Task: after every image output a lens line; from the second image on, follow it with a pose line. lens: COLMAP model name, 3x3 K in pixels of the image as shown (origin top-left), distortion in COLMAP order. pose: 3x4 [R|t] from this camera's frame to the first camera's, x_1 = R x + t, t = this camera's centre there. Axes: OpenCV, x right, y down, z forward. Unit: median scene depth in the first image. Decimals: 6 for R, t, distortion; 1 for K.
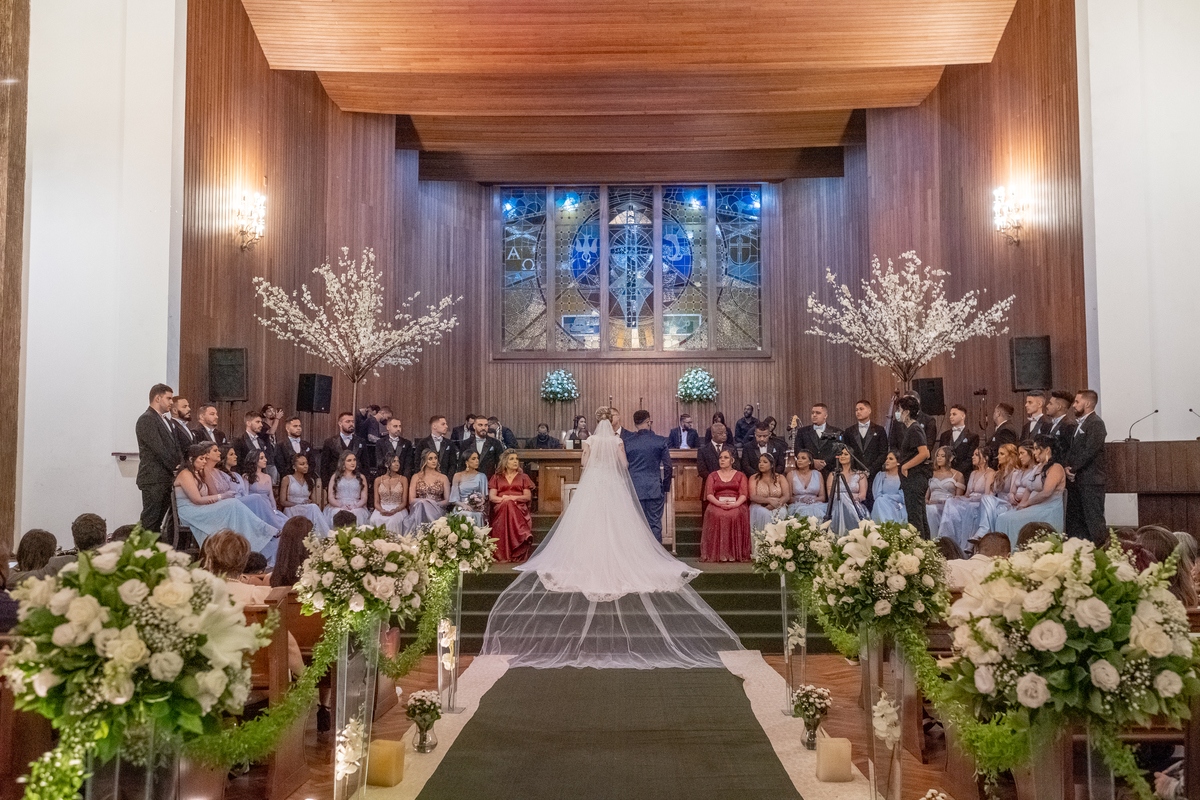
lens RADIAL K [[1202.6, 0, 598.0], [0, 1202.6, 399.7], [0, 0, 1]] dist [0.008225, 0.000000]
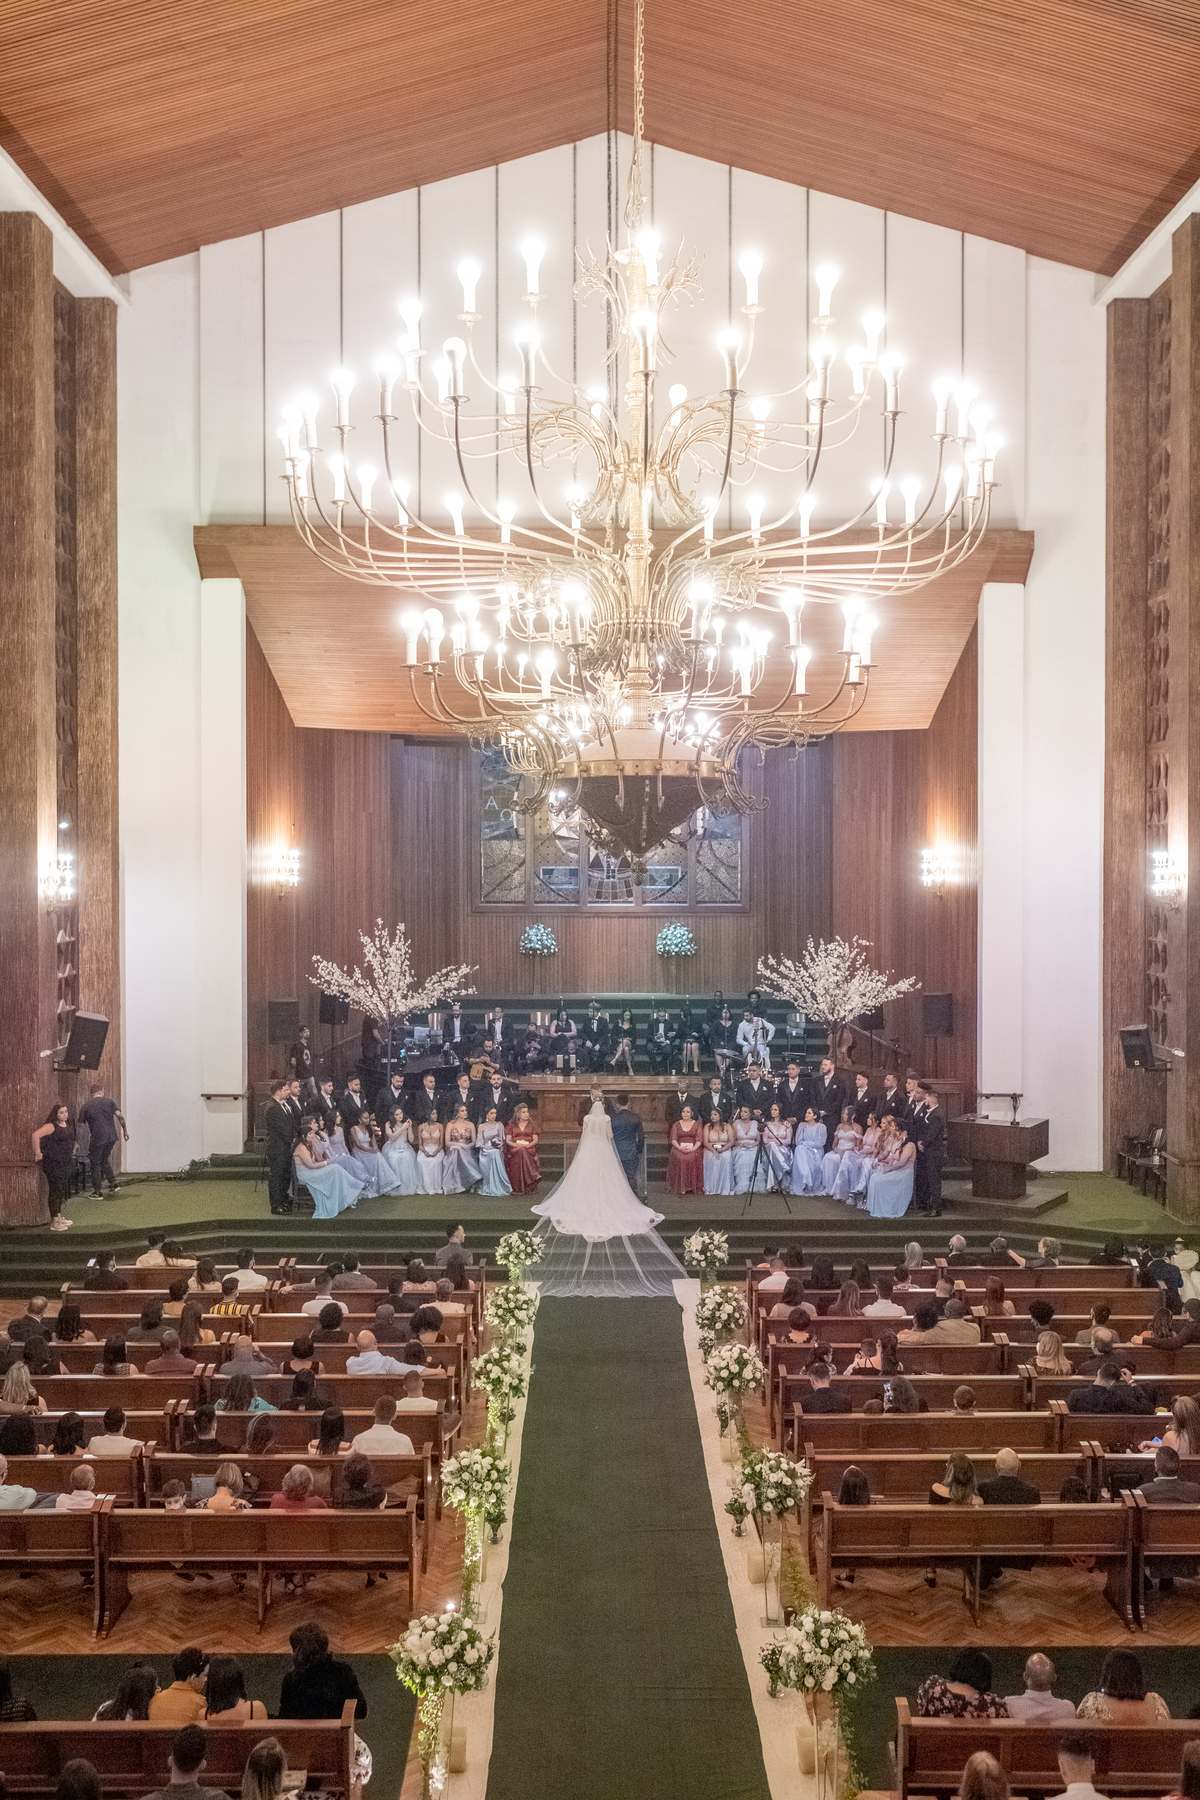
lens RADIAL K [[1804.0, 0, 602.3], [0, 1804.0, 899.5], [0, 0, 1]] dist [0.008225, 0.000000]
pose [[0.999557, 0.003490, 0.029544, -0.045050], [-0.006580, 0.994434, 0.105156, -0.391976], [-0.029012, -0.105304, 0.994017, -0.943053]]
